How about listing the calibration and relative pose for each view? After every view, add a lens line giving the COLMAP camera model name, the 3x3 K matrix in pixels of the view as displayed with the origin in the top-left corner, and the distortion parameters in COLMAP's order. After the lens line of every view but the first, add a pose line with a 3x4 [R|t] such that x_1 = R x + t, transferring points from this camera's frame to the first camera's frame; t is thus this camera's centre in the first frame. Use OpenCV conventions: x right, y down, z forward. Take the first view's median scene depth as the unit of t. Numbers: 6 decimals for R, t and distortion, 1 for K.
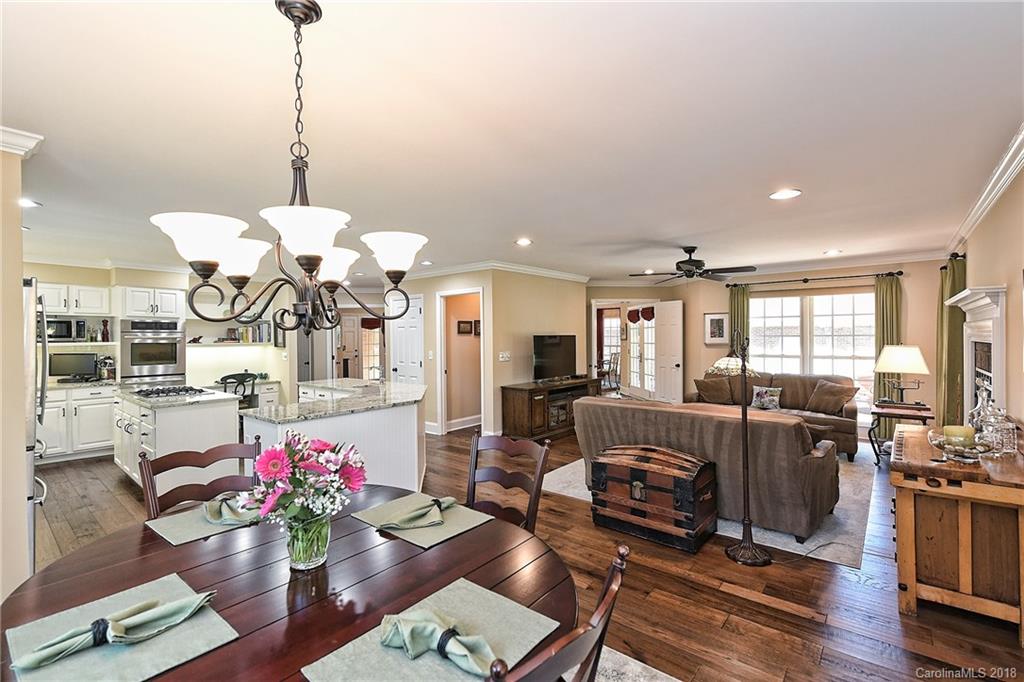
lens RADIAL K [[446.2, 0, 507.8], [0, 446.2, 338.7], [0, 0, 1]] dist [-0.008104, 0.000274]
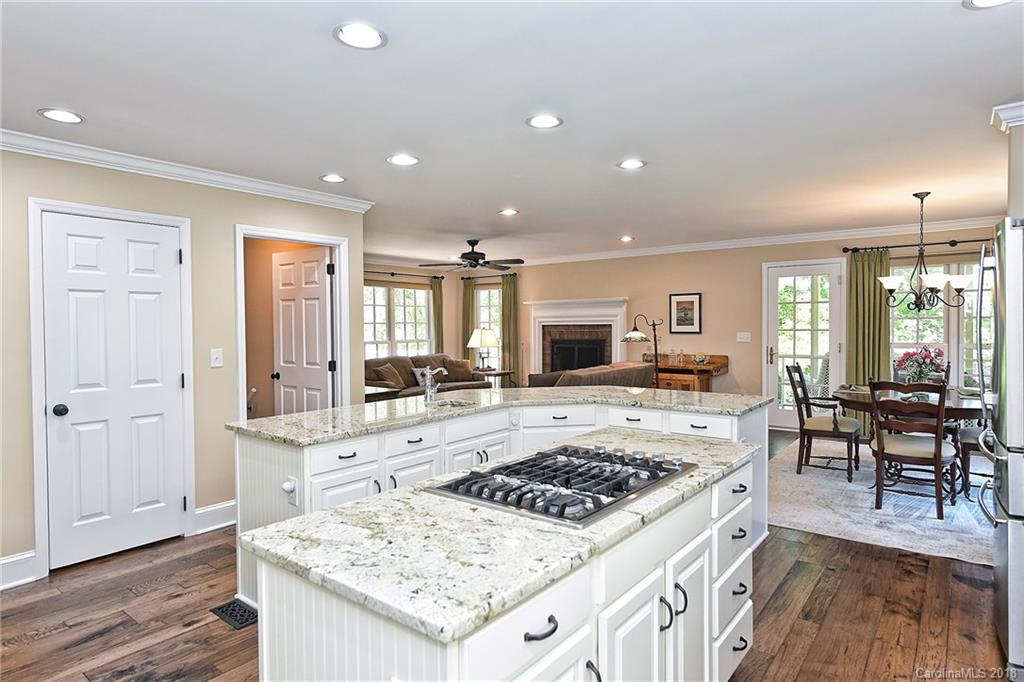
lens RADIAL K [[583.5, 0, 512.3], [0, 583.5, 338.5], [0, 0, 1]] dist [0.004636, 0.001013]
pose [[-0.031861, -0.016123, 0.999362, -0.910505], [0.012859, 0.999781, 0.016540, 0.014340], [-0.999410, 0.013377, -0.031647, 0.828623]]
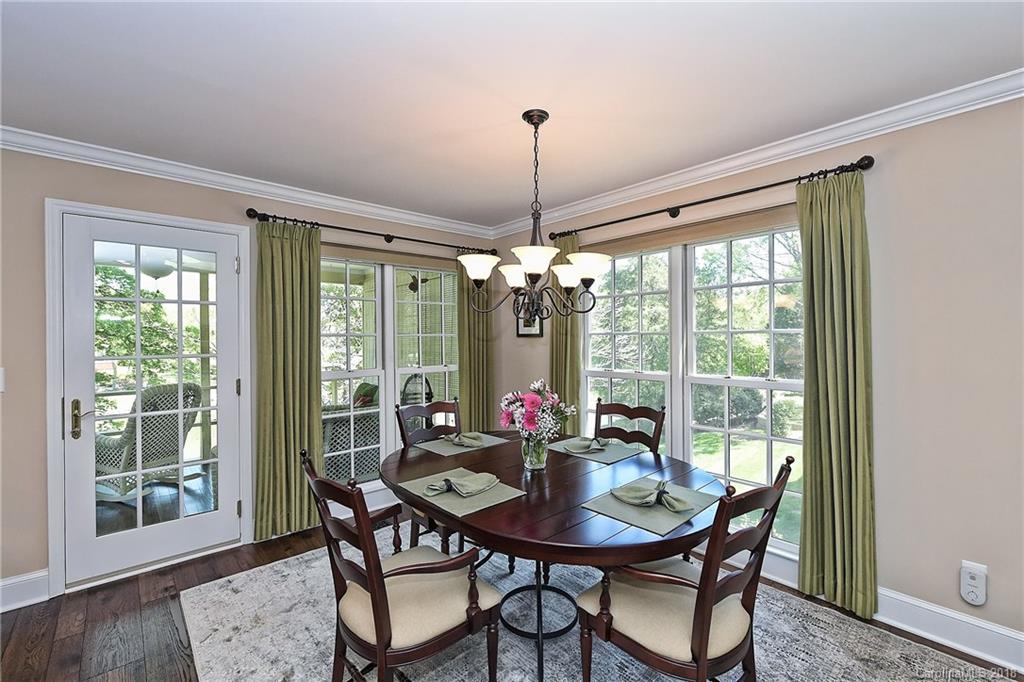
lens RADIAL K [[446.2, 0, 517.8], [0, 446.2, 336.9], [0, 0, 1]] dist [-0.008104, 0.000274]
pose [[-0.989255, 0.012940, 0.145627, -0.128182], [0.013025, 0.999915, -0.000369, 0.009586], [-0.145619, 0.001532, -0.989340, 0.577322]]
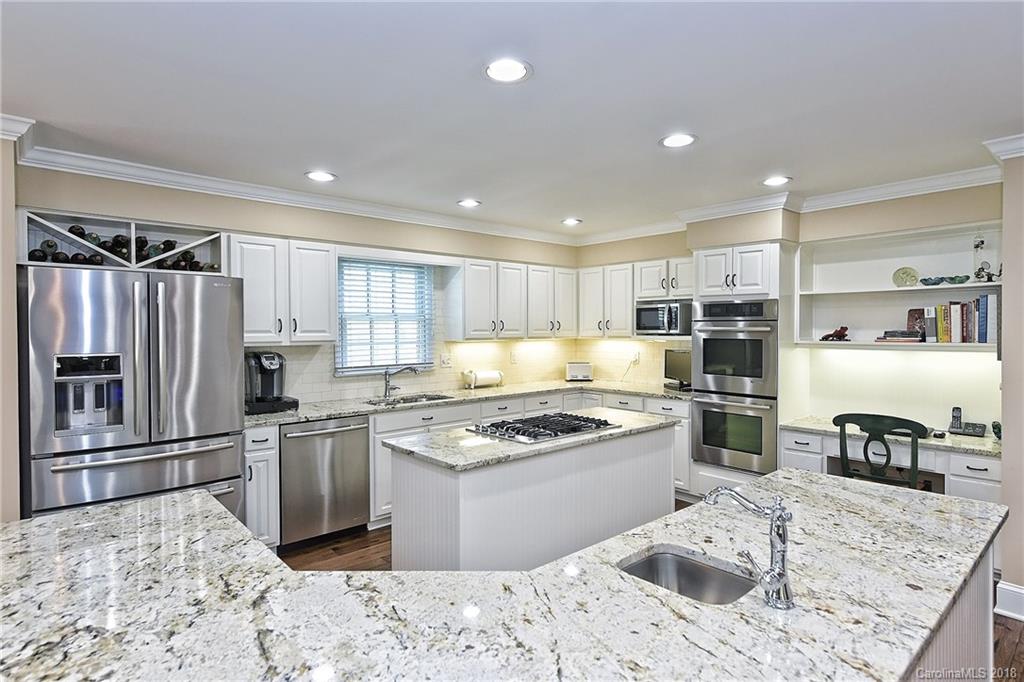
lens RADIAL K [[539.7, 0, 524.6], [0, 539.7, 335.7], [0, 0, 1]] dist [0.003168, -0.000131]
pose [[-0.147336, 0.019682, -0.988891, -0.044920], [0.000576, 0.999804, 0.019814, -0.009168], [0.989086, 0.002350, -0.147318, 0.843242]]
